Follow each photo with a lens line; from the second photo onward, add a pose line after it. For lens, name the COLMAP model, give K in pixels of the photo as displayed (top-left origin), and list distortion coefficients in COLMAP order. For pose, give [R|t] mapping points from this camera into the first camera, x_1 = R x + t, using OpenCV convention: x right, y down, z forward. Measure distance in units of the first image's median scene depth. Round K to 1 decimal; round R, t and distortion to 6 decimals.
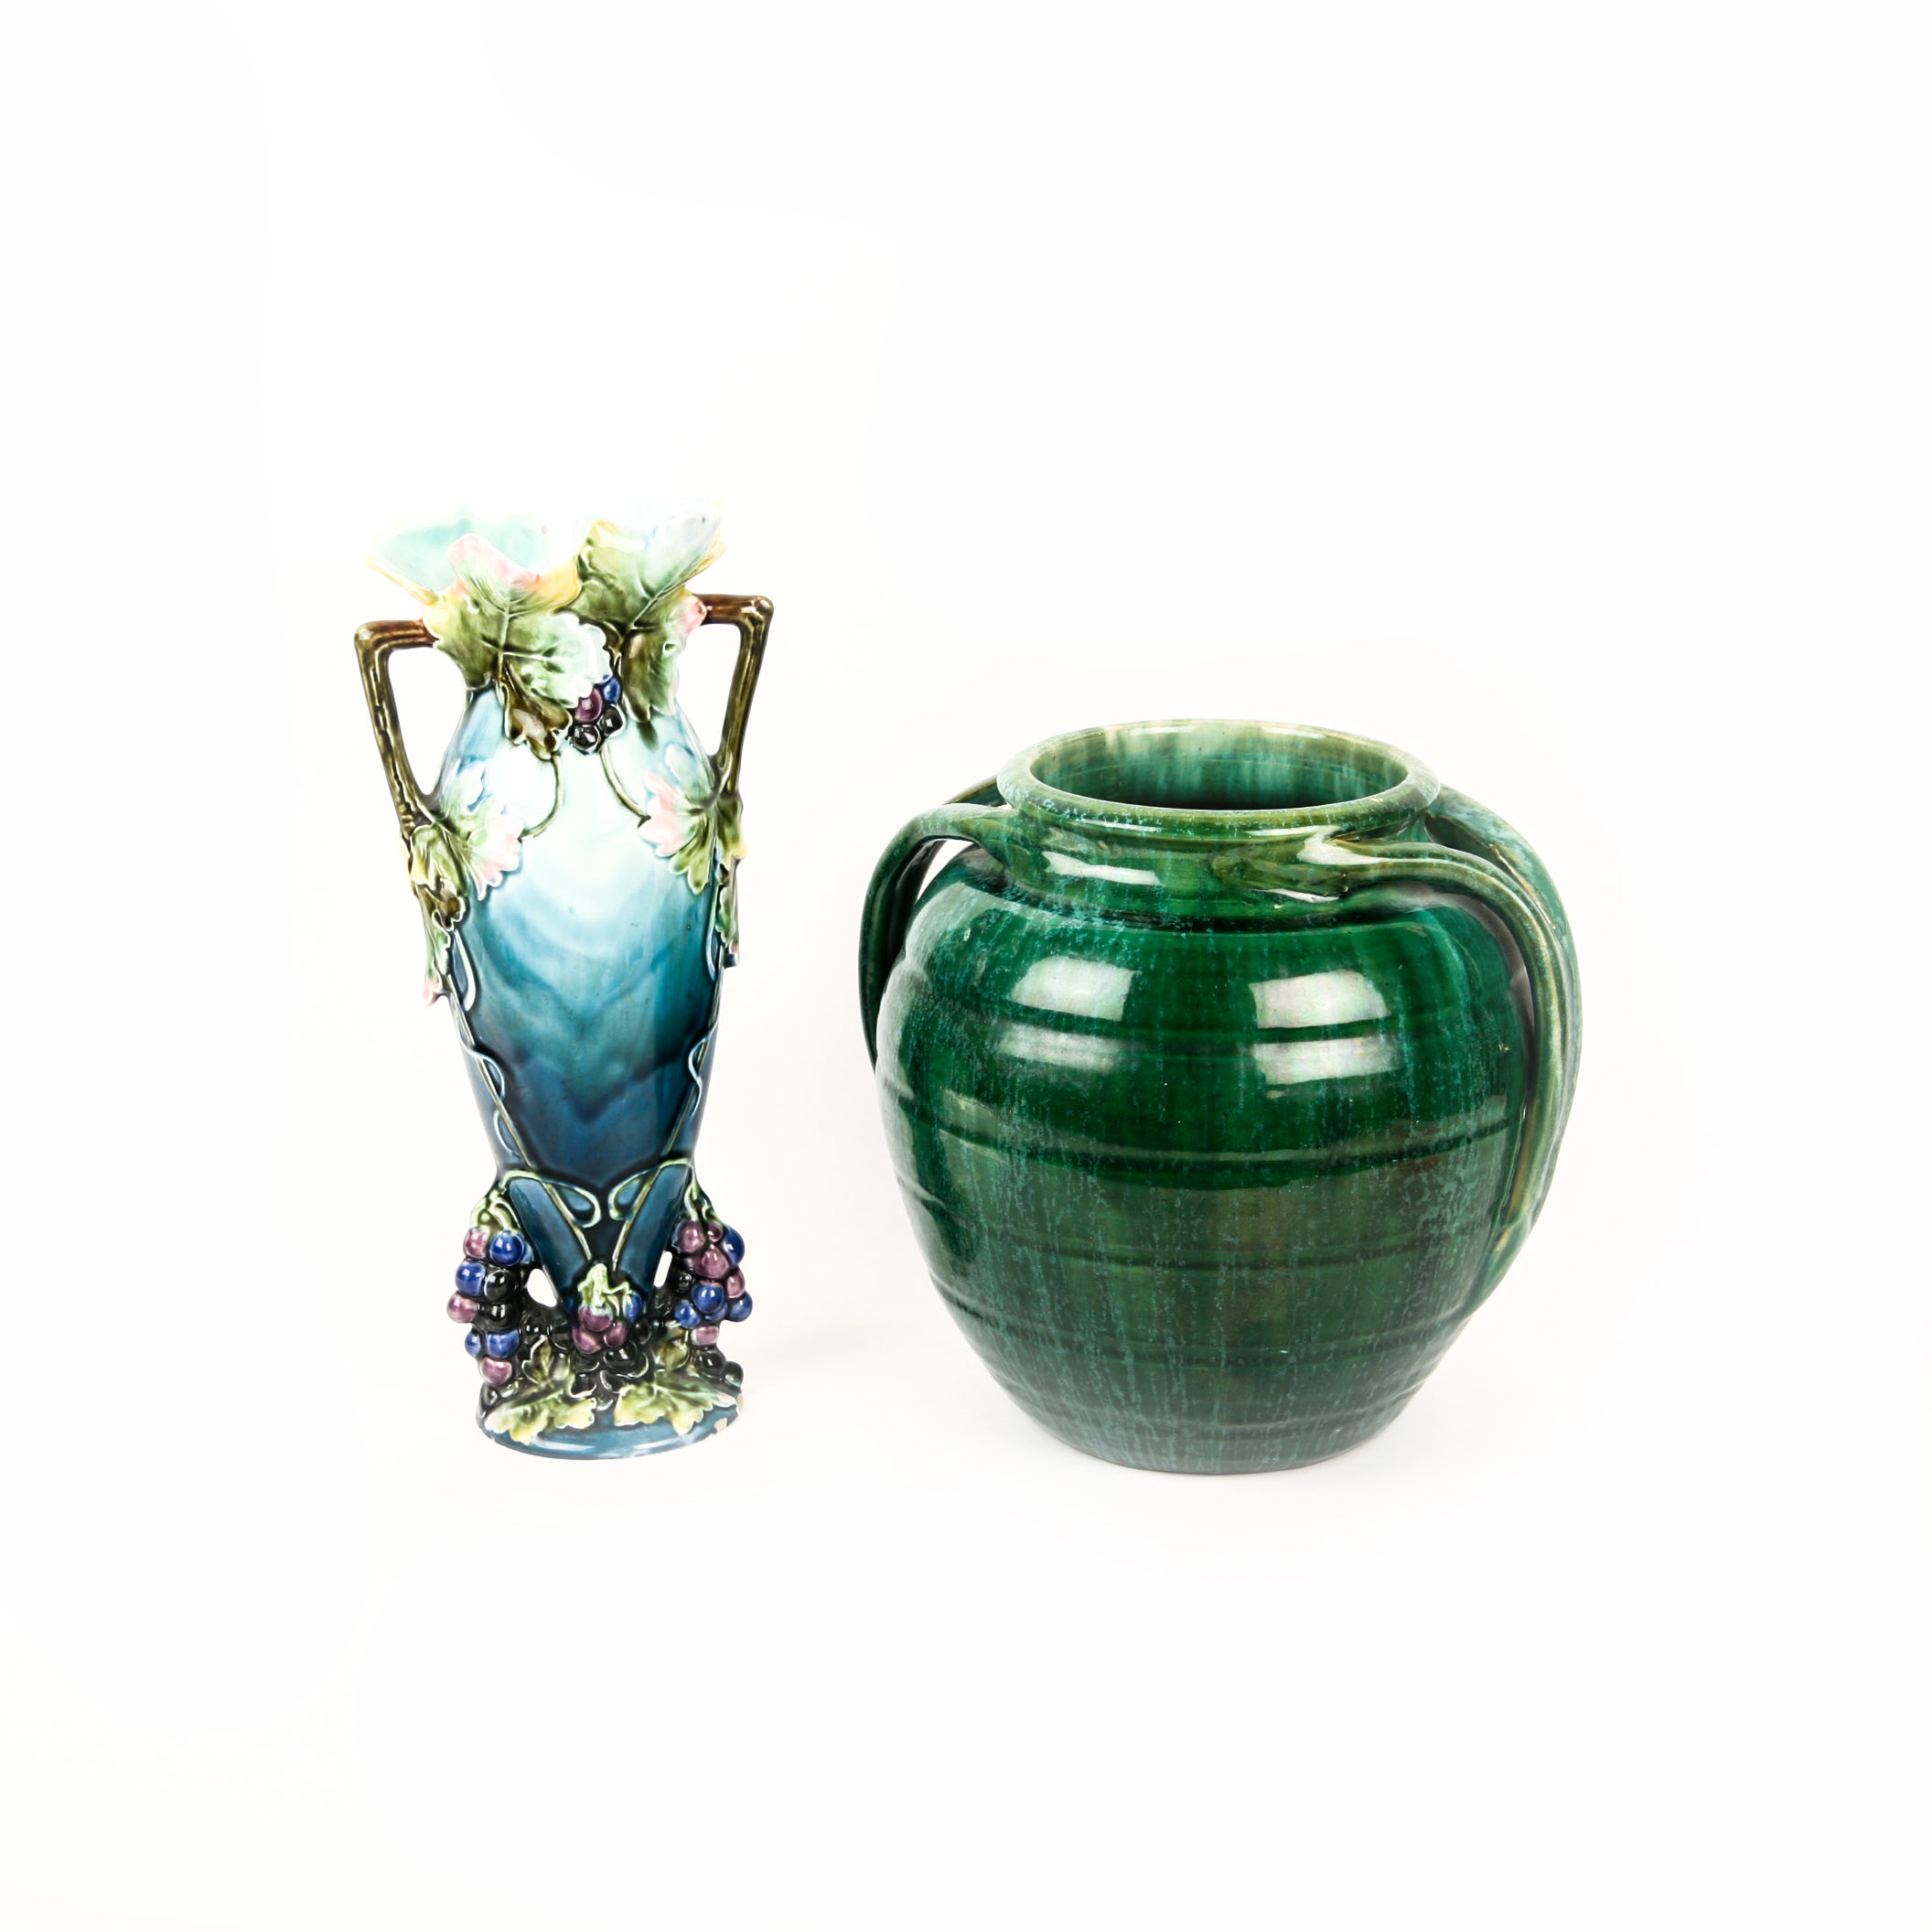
lens RADIAL K [[3527.0, 0, 964.1], [0, 3527.0, 1004.4], [0, 0, 1]] dist [-0.015913, 0.000000]
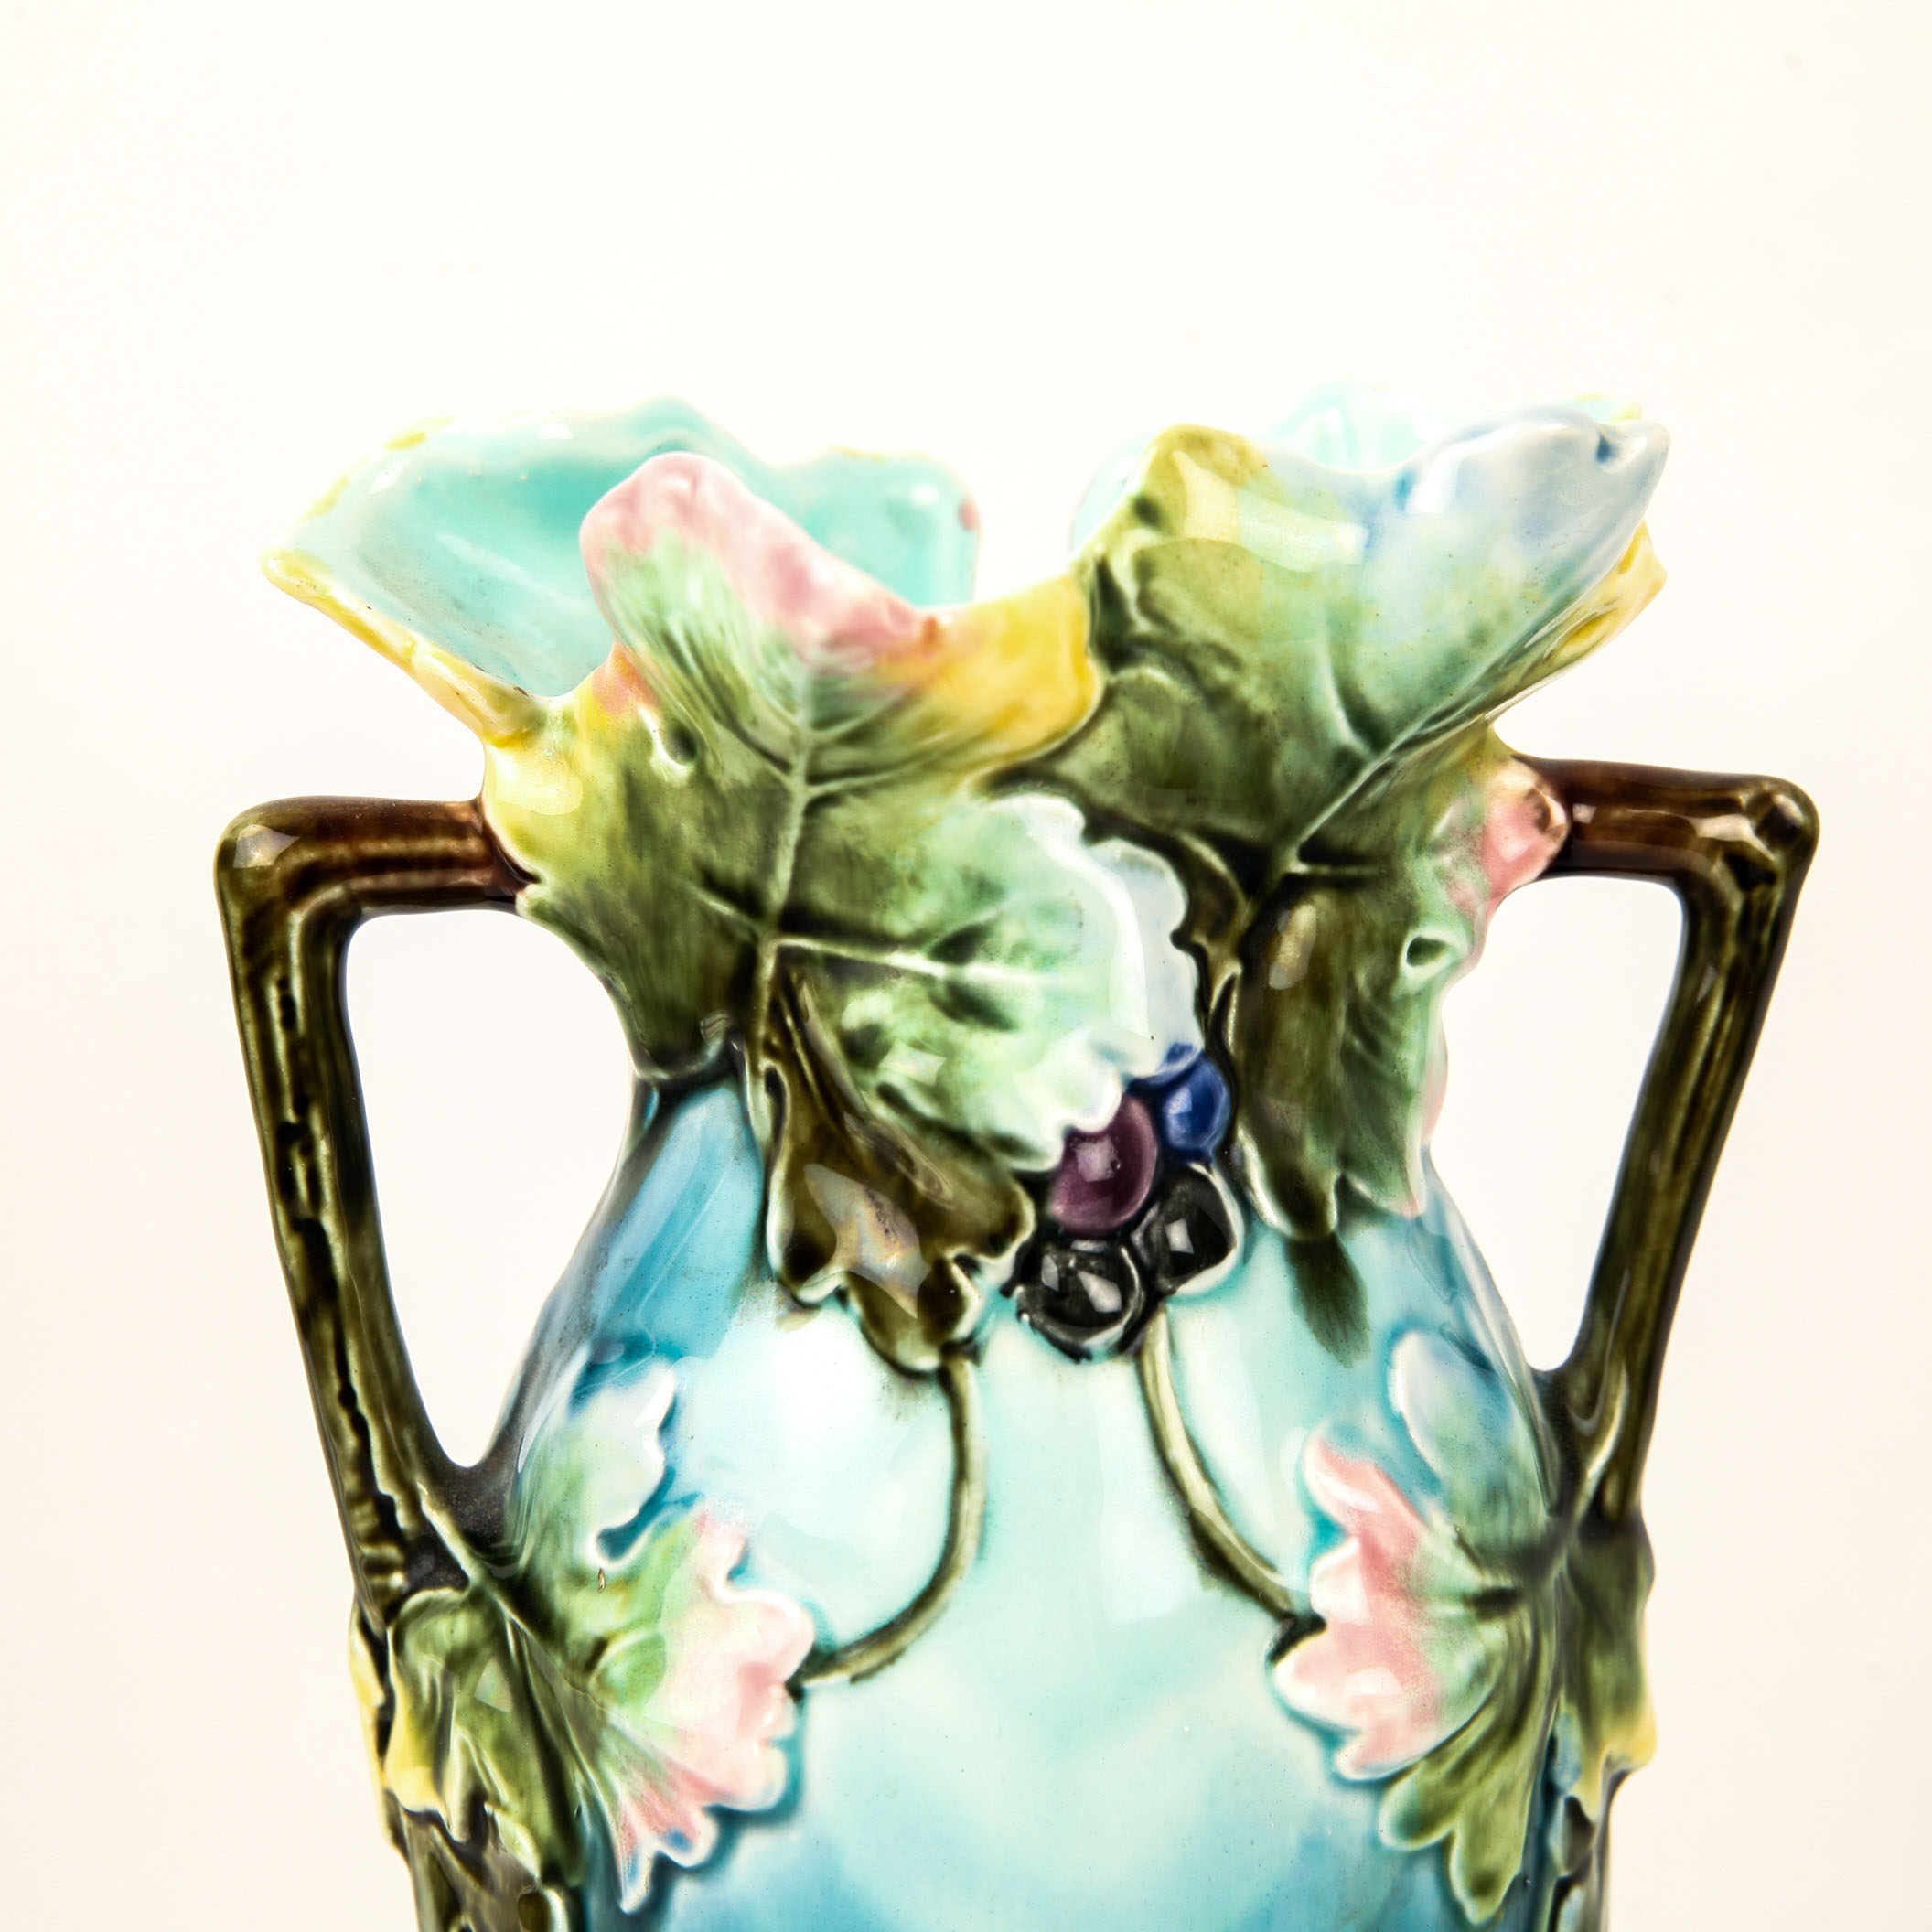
lens RADIAL K [[5482.7, 0, 1051.8], [0, 5482.7, 990.6], [0, 0, 1]] dist [0.064888, 0.000000]
pose [[0.993964, 0.047705, -0.098787, -0.069792], [-0.058343, 0.992464, -0.107752, -0.053041], [0.092902, 0.112866, 0.989258, 0.592754]]
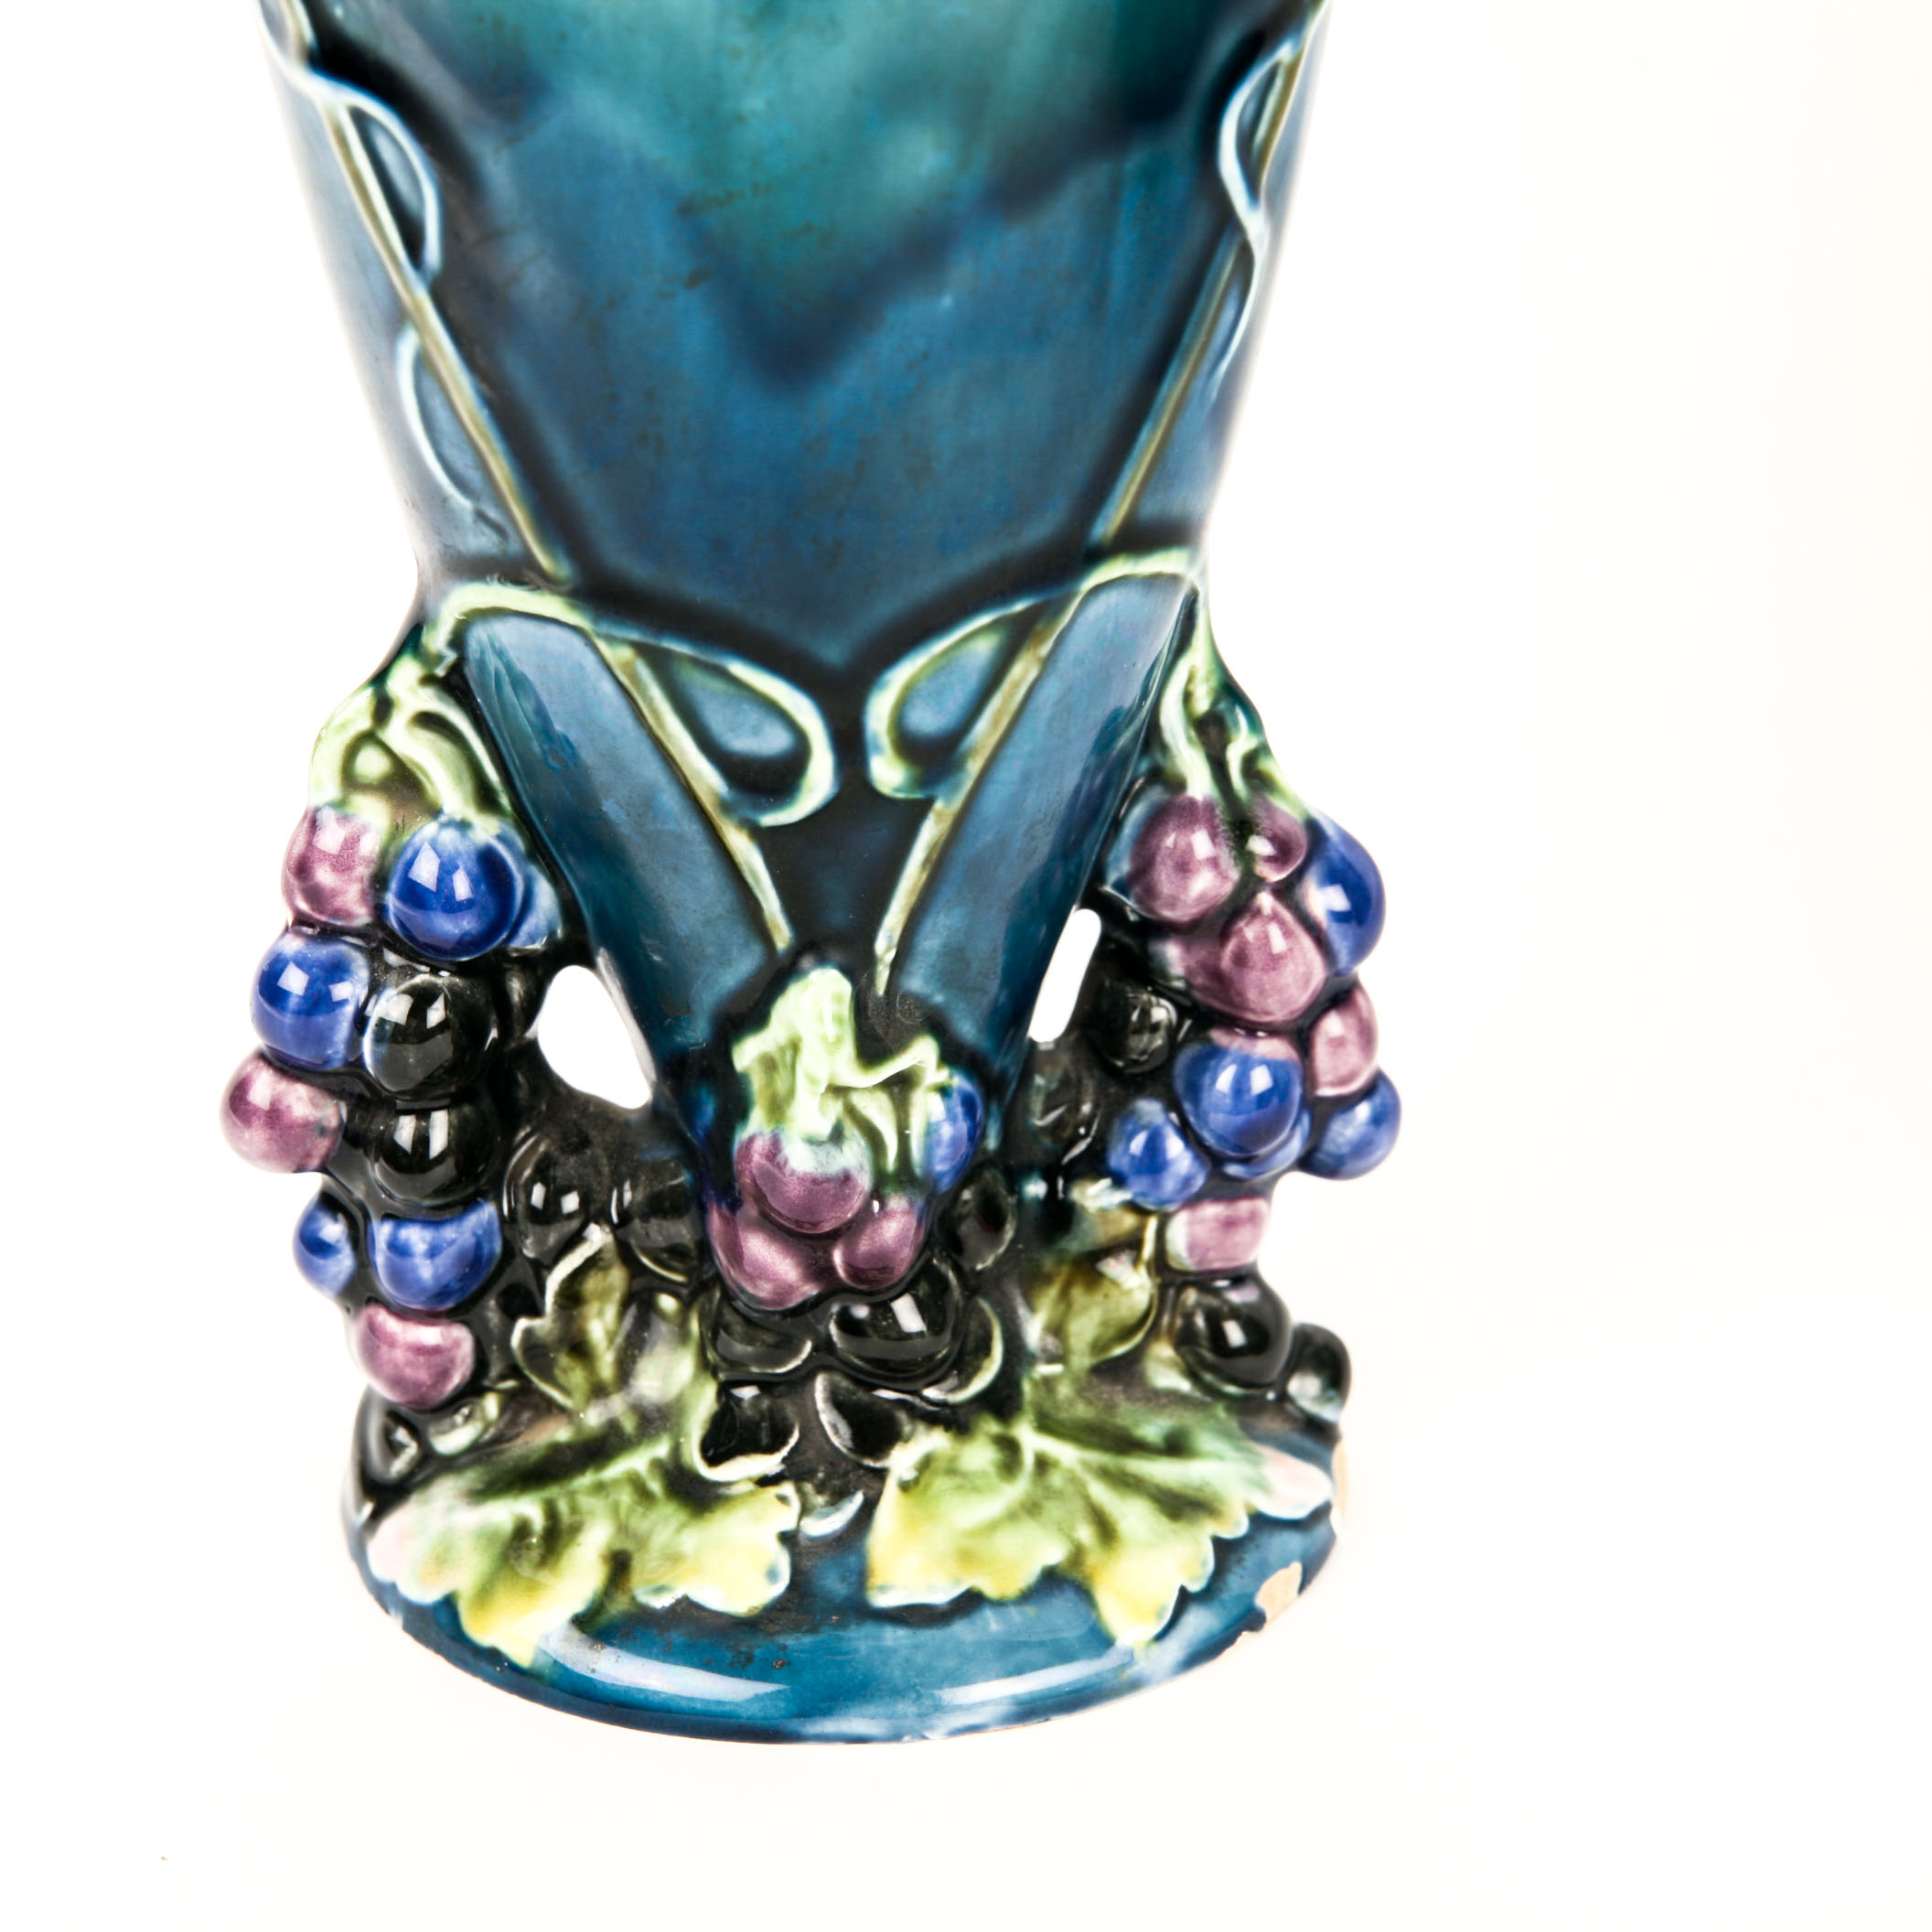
lens RADIAL K [[5482.7, 0, 957.9], [0, 5482.7, 964.3], [0, 0, 1]] dist [0.064888, 0.000000]
pose [[0.997312, 0.031676, -0.066069, -0.069938], [-0.023070, 0.991611, 0.127181, 0.024605], [0.069544, -0.125315, 0.989677, 0.632415]]
